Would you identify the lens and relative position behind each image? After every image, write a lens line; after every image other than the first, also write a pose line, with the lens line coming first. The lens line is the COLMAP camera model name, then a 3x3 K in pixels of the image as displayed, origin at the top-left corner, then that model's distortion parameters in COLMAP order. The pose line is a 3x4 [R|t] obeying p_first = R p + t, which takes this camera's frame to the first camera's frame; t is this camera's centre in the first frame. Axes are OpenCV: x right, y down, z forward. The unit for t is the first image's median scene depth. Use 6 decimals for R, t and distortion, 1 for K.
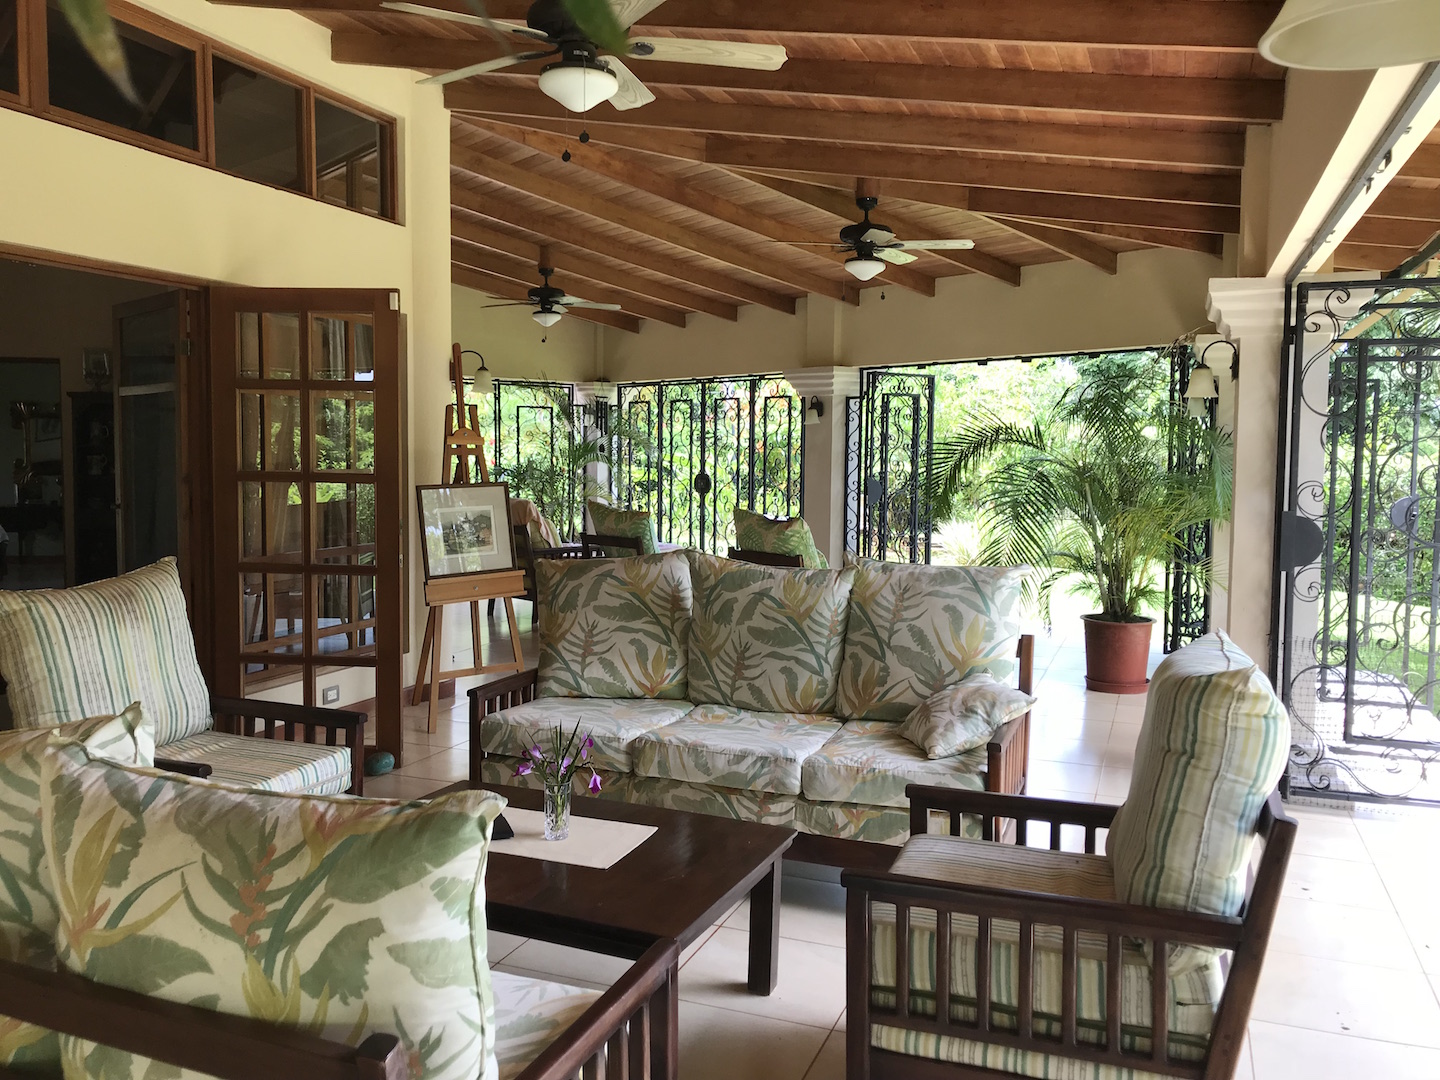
lens RADIAL K [[1196.0, 0, 720.9], [0, 1196.0, 545.2], [0, 0, 1]] dist [0.048459, -0.066044]
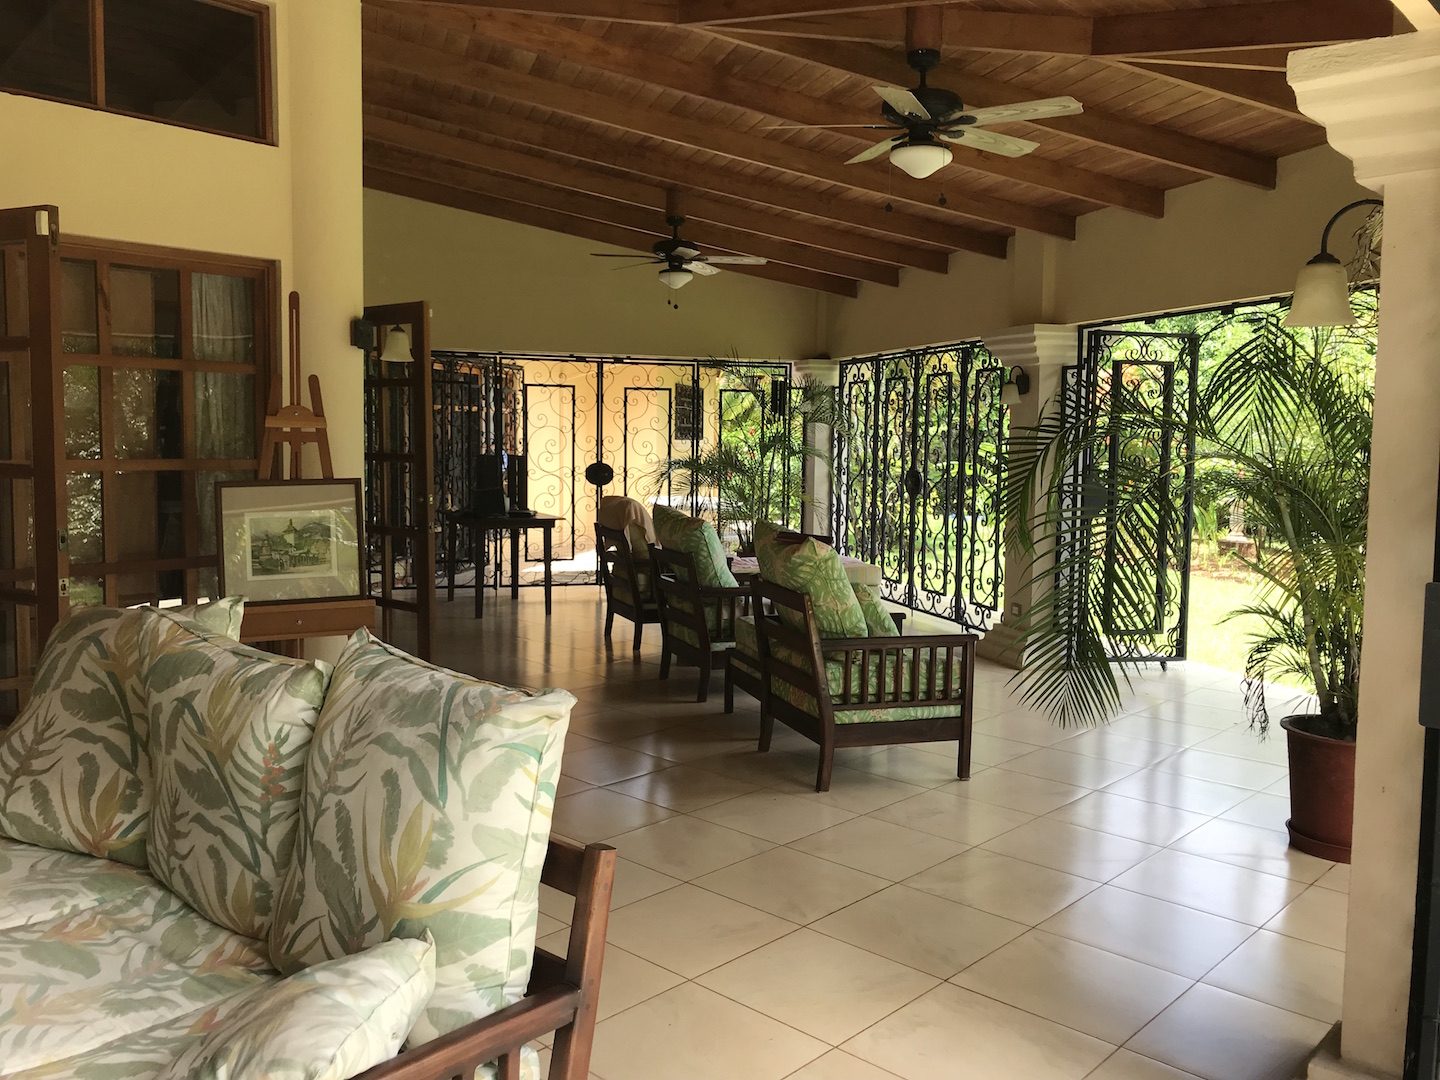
lens RADIAL K [[1196.0, 0, 718.5], [0, 1196.0, 530.6], [0, 0, 1]] dist [0.048459, -0.066044]
pose [[0.928595, 0.031098, -0.369790, 0.243858], [-0.033165, 0.999450, 0.000769, -0.023418], [0.369611, 0.011550, 0.929115, 0.322478]]
